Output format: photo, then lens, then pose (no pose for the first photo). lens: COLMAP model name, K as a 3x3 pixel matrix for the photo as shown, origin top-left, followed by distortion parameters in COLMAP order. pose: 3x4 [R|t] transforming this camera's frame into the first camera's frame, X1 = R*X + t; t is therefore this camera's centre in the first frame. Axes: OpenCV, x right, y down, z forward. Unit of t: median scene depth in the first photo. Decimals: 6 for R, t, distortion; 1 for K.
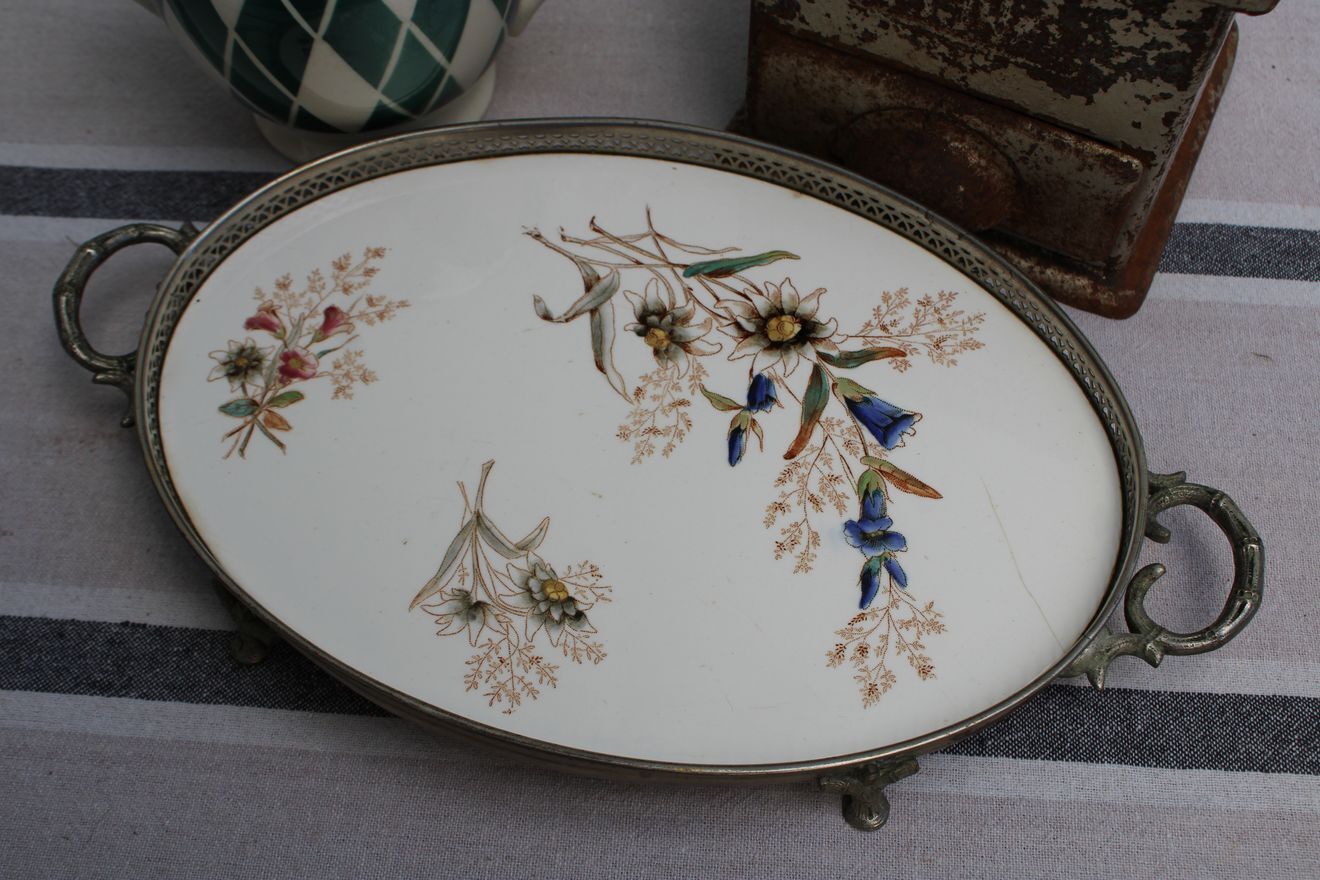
lens RADIAL K [[1449.8, 0, 651.5], [0, 1449.8, 435.7], [0, 0, 1]] dist [-0.092024, 0.000000]
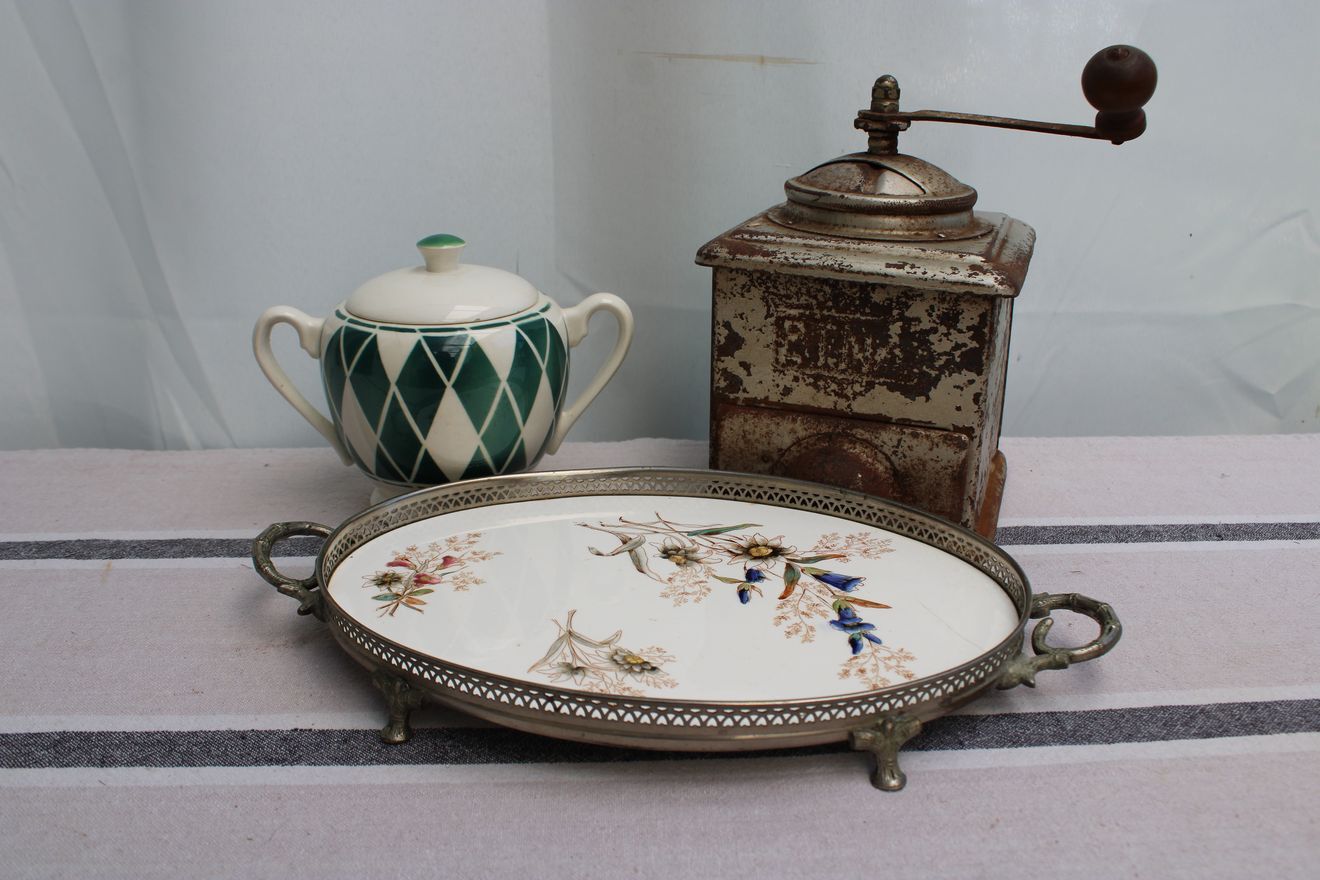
lens RADIAL K [[1172.9, 0, 655.9], [0, 1172.9, 429.3], [0, 0, 1]] dist [-0.161445, 0.114957]
pose [[0.992694, -0.026855, 0.117634, -0.156946], [0.094455, 0.779608, -0.619105, 0.575595], [-0.075082, 0.625692, 0.776448, 0.009094]]
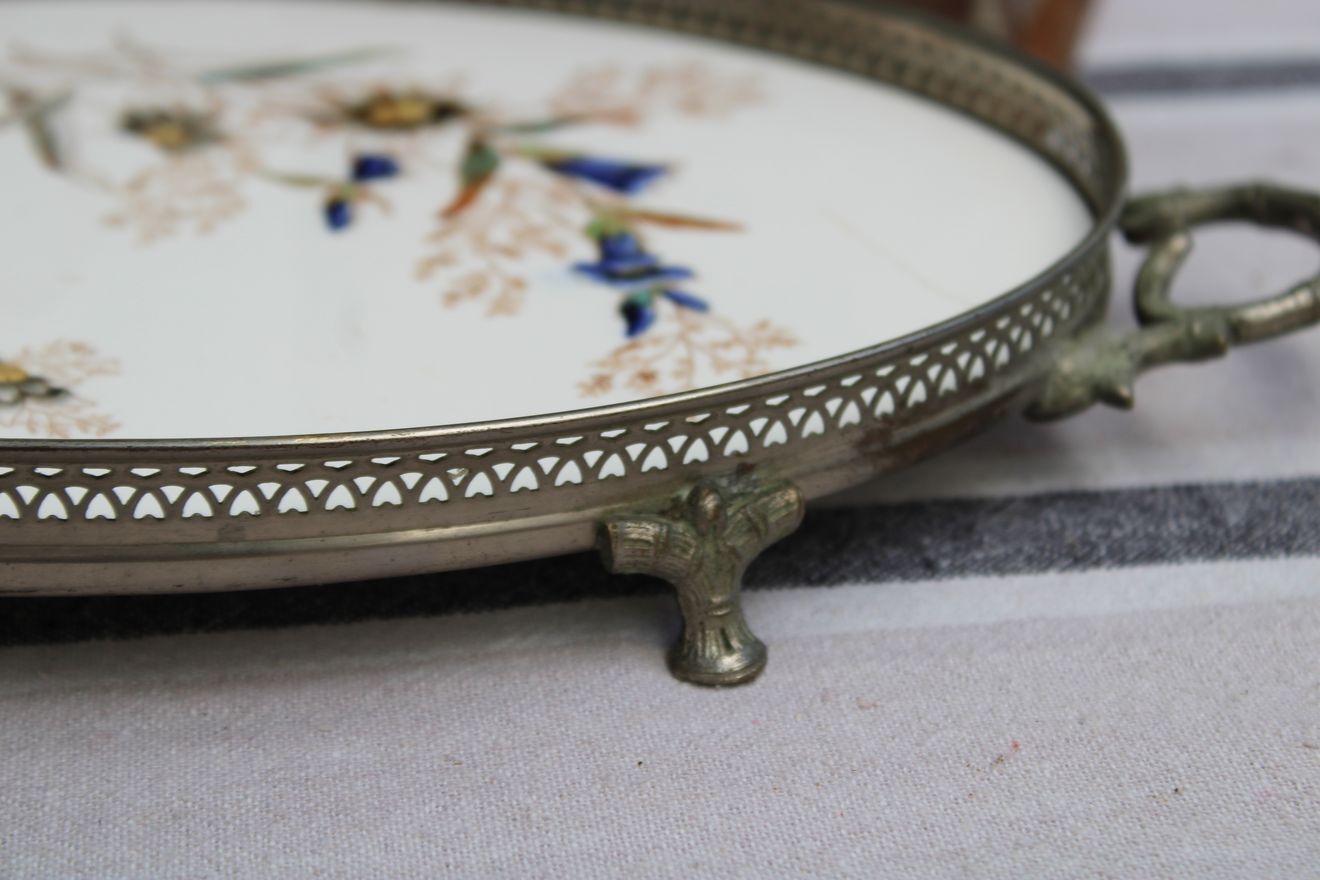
lens RADIAL K [[3019.9, 0, 656.9], [0, 3019.9, 425.9], [0, 0, 1]] dist [0.040554, 0.000000]
pose [[0.973676, -0.085506, 0.211292, -0.063114], [0.184347, 0.840590, -0.509338, 0.623858], [-0.134059, 0.534881, 0.834225, 0.133940]]
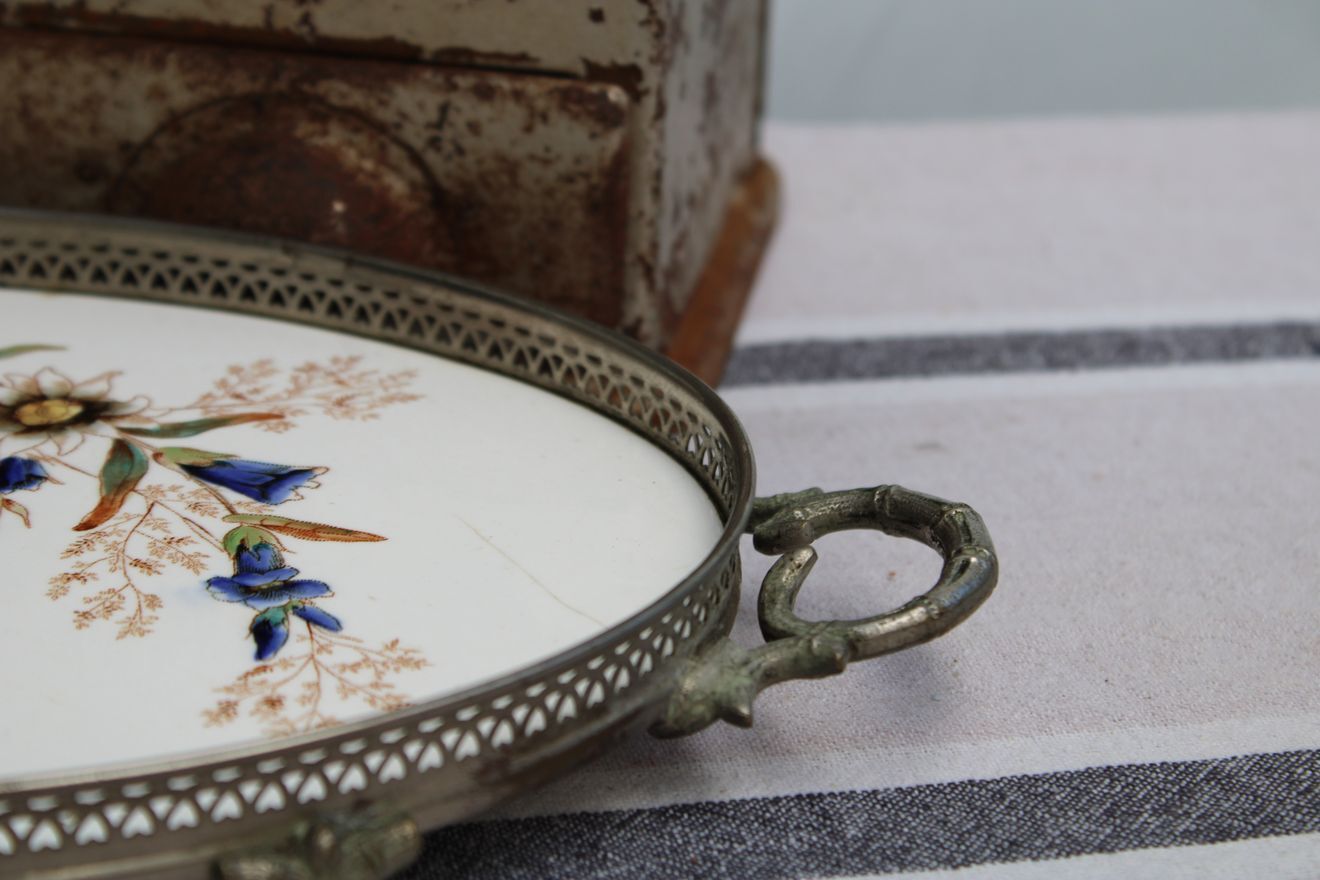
lens RADIAL K [[3019.9, 0, 681.3], [0, 3019.9, 398.7], [0, 0, 1]] dist [0.040554, 0.000000]
pose [[0.949833, -0.072211, 0.304306, -0.027189], [0.234982, 0.806870, -0.541982, 0.600996], [-0.206398, 0.586299, 0.783360, 0.081542]]
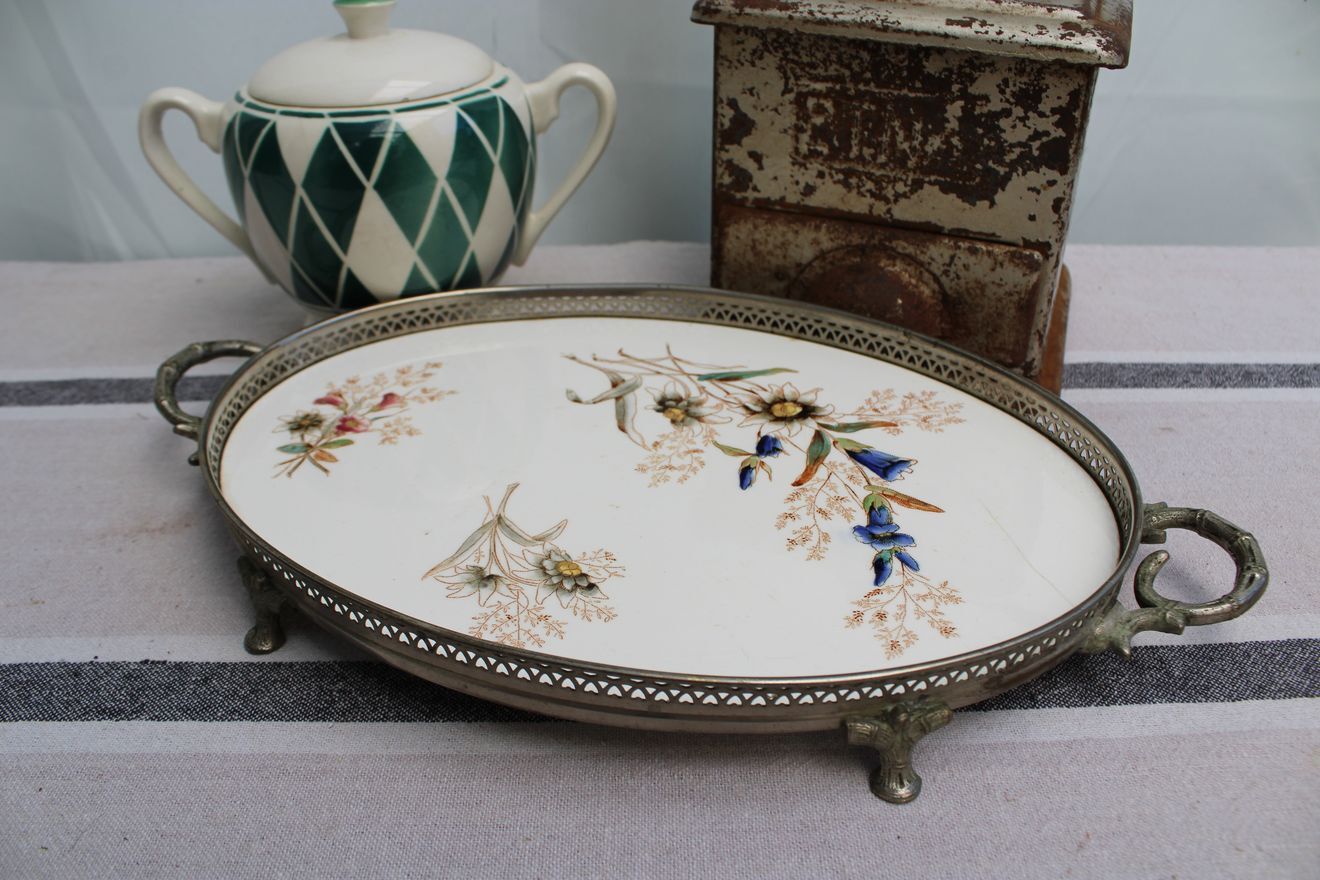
lens RADIAL K [[1062.3, 0, 653.6], [0, 1062.3, 428.5], [0, 0, 1]] dist [-0.170099, 0.108184]
pose [[0.996171, -0.044012, 0.075541, -0.065766], [0.073335, 0.891059, -0.447923, 0.320397], [-0.047598, 0.451748, 0.890875, 0.284268]]
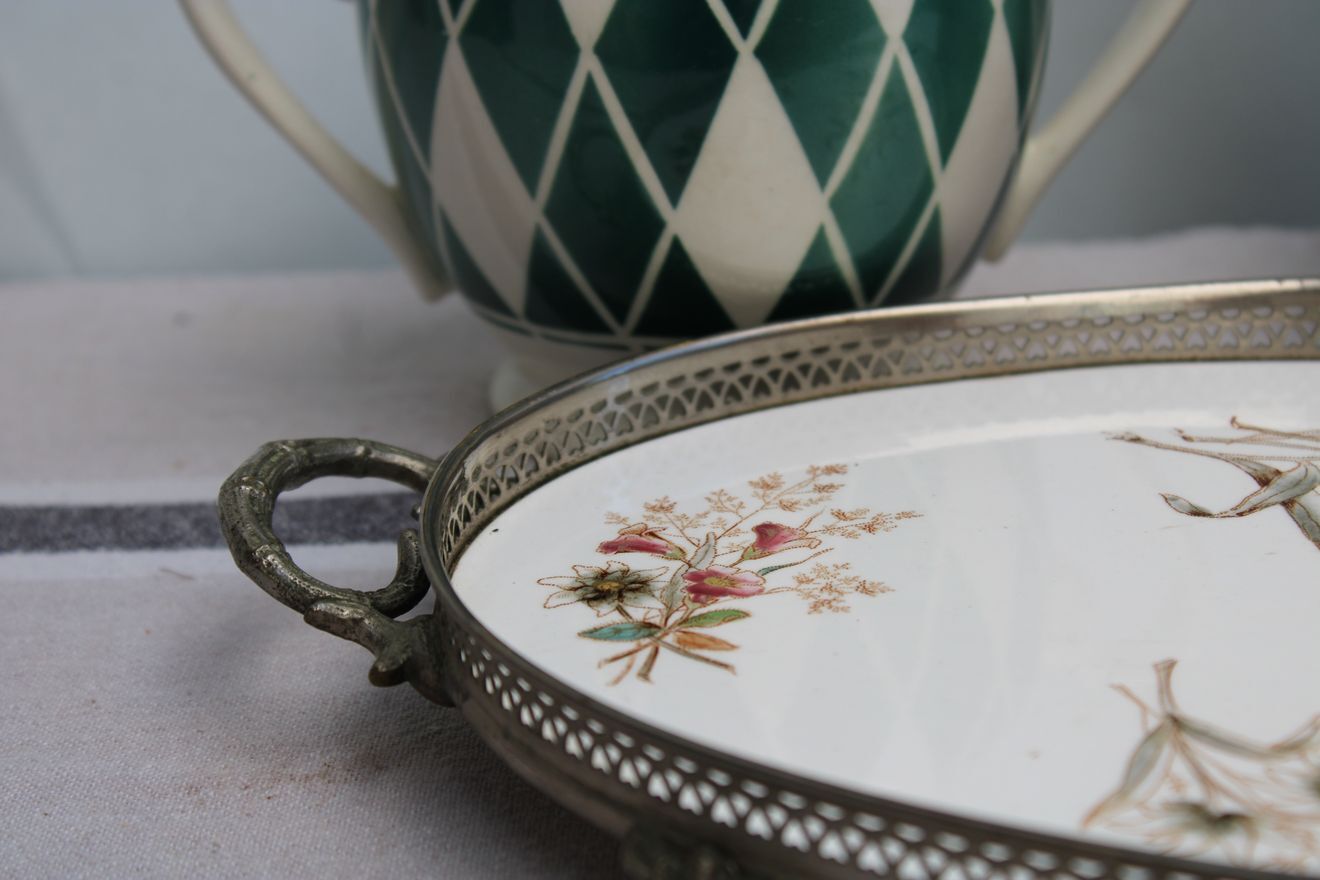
lens RADIAL K [[3019.9, 0, 633.9], [0, 3019.9, 392.7], [0, 0, 1]] dist [0.040554, 0.000000]
pose [[0.998994, -0.044839, 0.000922, -0.280943], [0.036110, 0.791989, -0.609466, 0.546357], [0.026598, 0.608886, 0.792812, 0.135542]]
